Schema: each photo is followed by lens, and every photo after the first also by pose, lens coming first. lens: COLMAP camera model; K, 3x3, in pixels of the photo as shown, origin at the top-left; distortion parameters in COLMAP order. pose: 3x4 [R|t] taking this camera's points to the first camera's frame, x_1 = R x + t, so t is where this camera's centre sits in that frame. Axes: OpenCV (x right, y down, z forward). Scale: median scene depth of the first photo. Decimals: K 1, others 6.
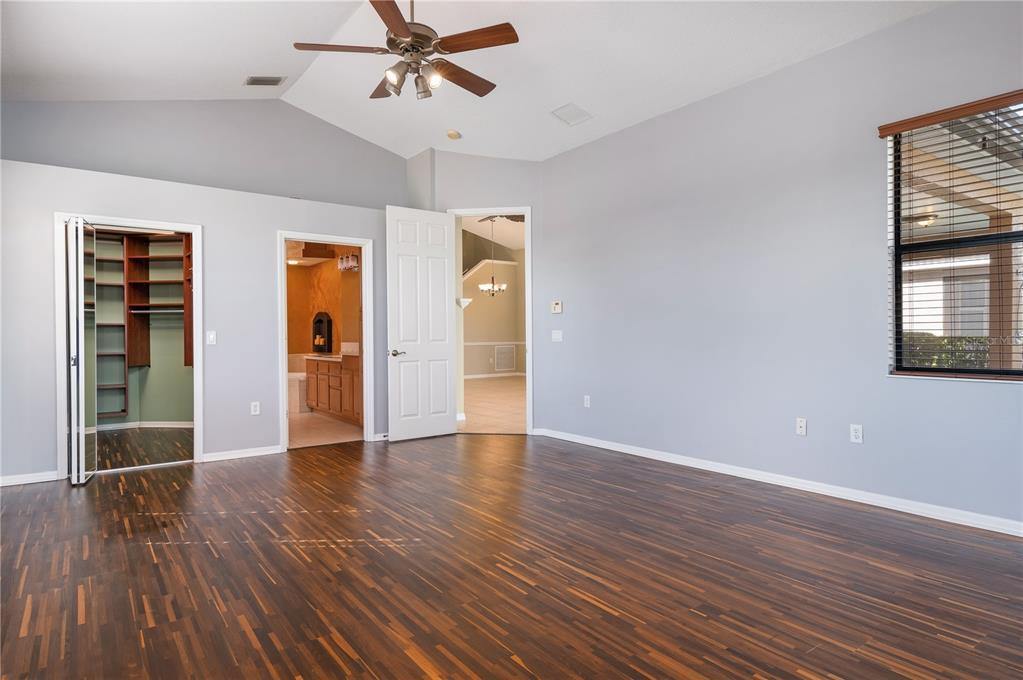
lens RADIAL K [[563.8, 0, 511.5], [0, 563.8, 340.0], [0, 0, 1]] dist [0.016251, -0.000312]
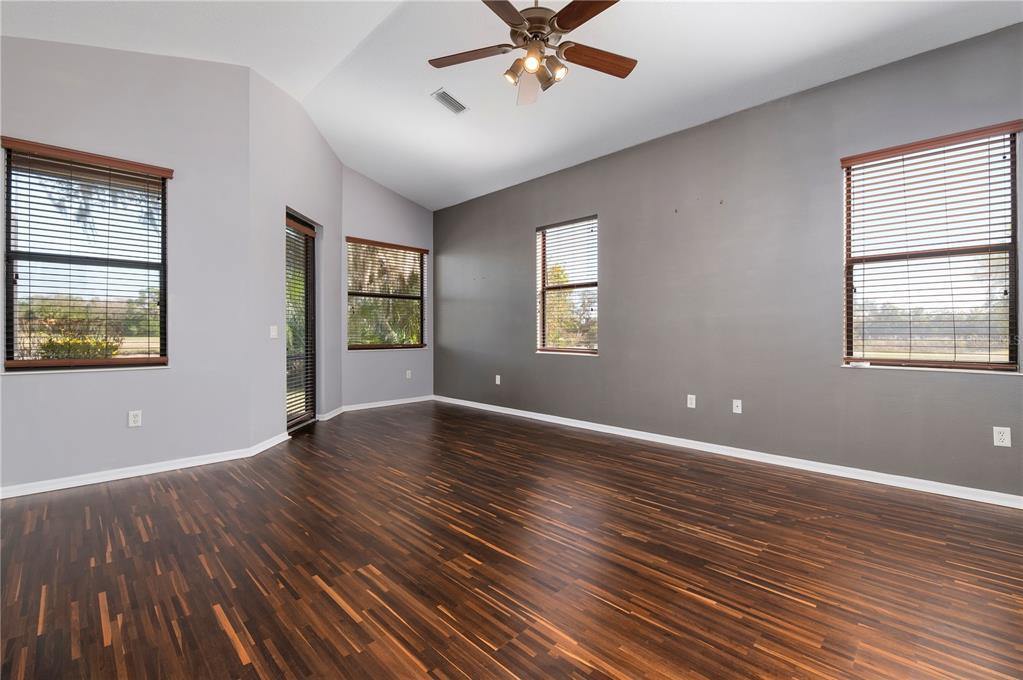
lens RADIAL K [[439.7, 0, 508.7], [0, 439.7, 335.0], [0, 0, 1]] dist [0.012207, -0.010152]
pose [[-0.989693, 0.004138, -0.143149, -0.013925], [0.001047, 0.999765, 0.021662, -0.020147], [0.143205, 0.021289, -0.989464, 2.054246]]
